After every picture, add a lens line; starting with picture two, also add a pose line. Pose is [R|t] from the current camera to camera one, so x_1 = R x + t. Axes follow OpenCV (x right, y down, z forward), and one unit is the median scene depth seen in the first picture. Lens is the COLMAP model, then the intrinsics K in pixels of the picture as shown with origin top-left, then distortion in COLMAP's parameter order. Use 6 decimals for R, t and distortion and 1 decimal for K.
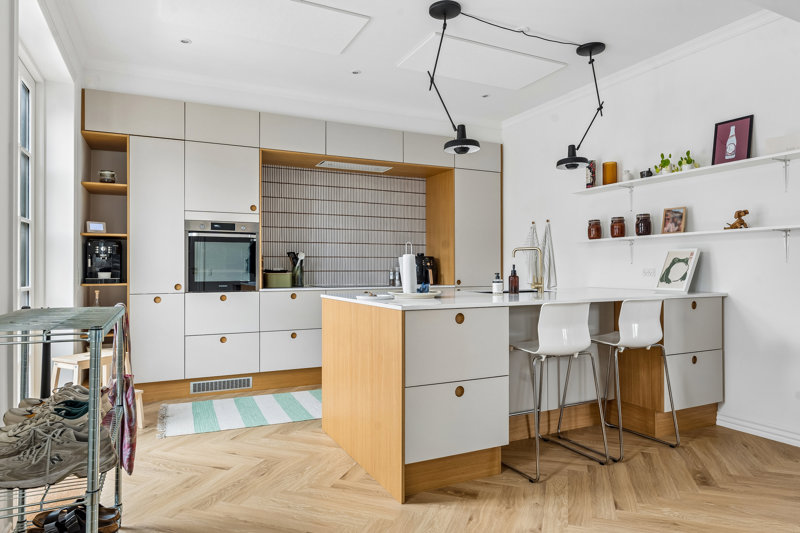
lens RADIAL K [[494.2, 0, 397.9], [0, 494.2, 263.2], [0, 0, 1]] dist [-0.002654, 0.000169]
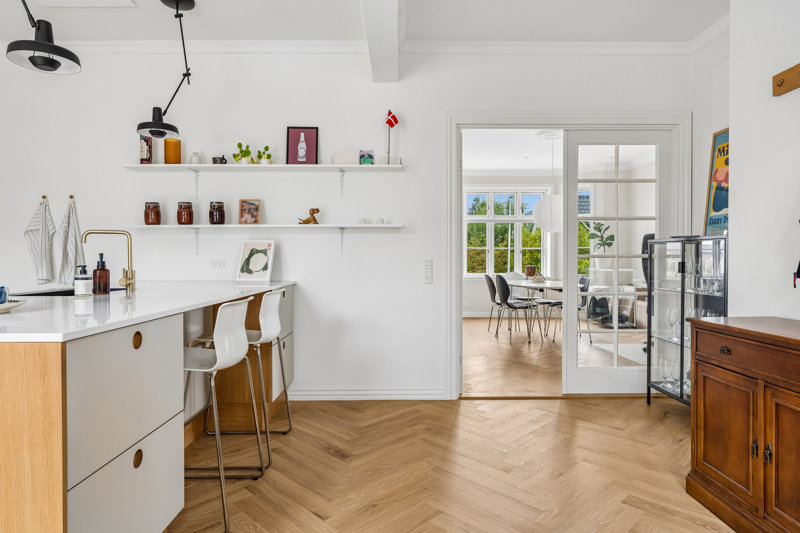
lens RADIAL K [[465.0, 0, 396.2], [0, 465.0, 264.5], [0, 0, 1]] dist [-0.001327, -0.000244]
pose [[0.441502, -0.008721, 0.897218, -0.165054], [-0.011168, 0.999822, 0.015213, 0.003811], [-0.897191, -0.016737, 0.441326, 0.304832]]
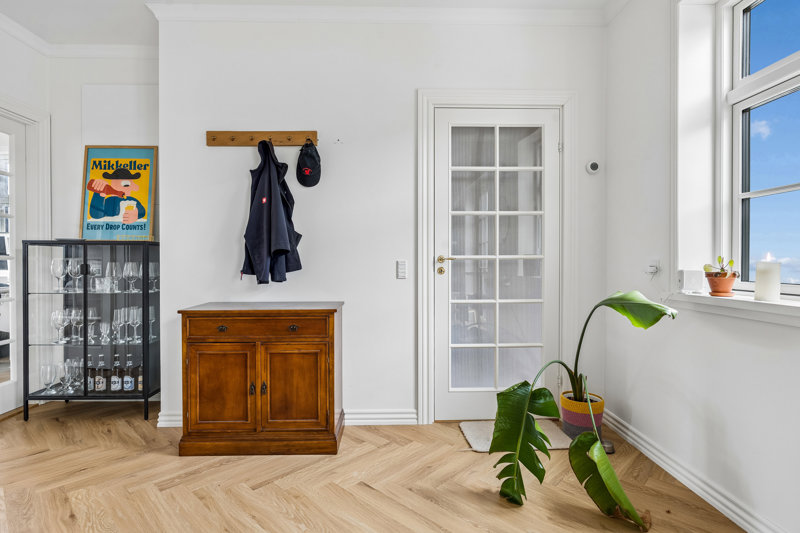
lens RADIAL K [[406.1, 0, 391.7], [0, 406.1, 263.2], [0, 0, 1]] dist [0.006126, -0.000782]
pose [[-0.901064, -0.002052, 0.433680, -0.035556], [-0.002284, 0.999997, -0.000014, 0.003026], [-0.433679, -0.001003, -0.901067, 0.649557]]
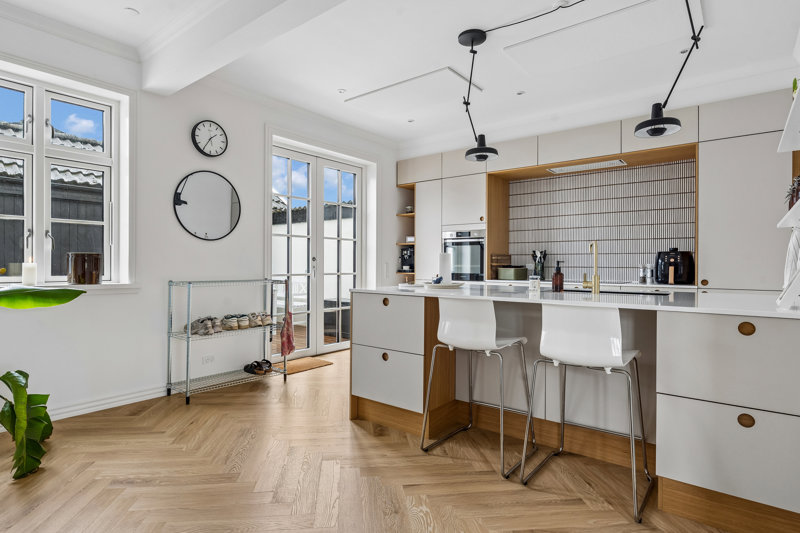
lens RADIAL K [[433.6, 0, 400.6], [0, 433.6, 264.3], [0, 0, 1]] dist [-0.004530, 0.001042]
pose [[0.431152, 0.004378, -0.902268, 0.788434], [0.004839, 0.999963, 0.007165, 0.001306], [0.902266, -0.007455, 0.431115, 0.354097]]
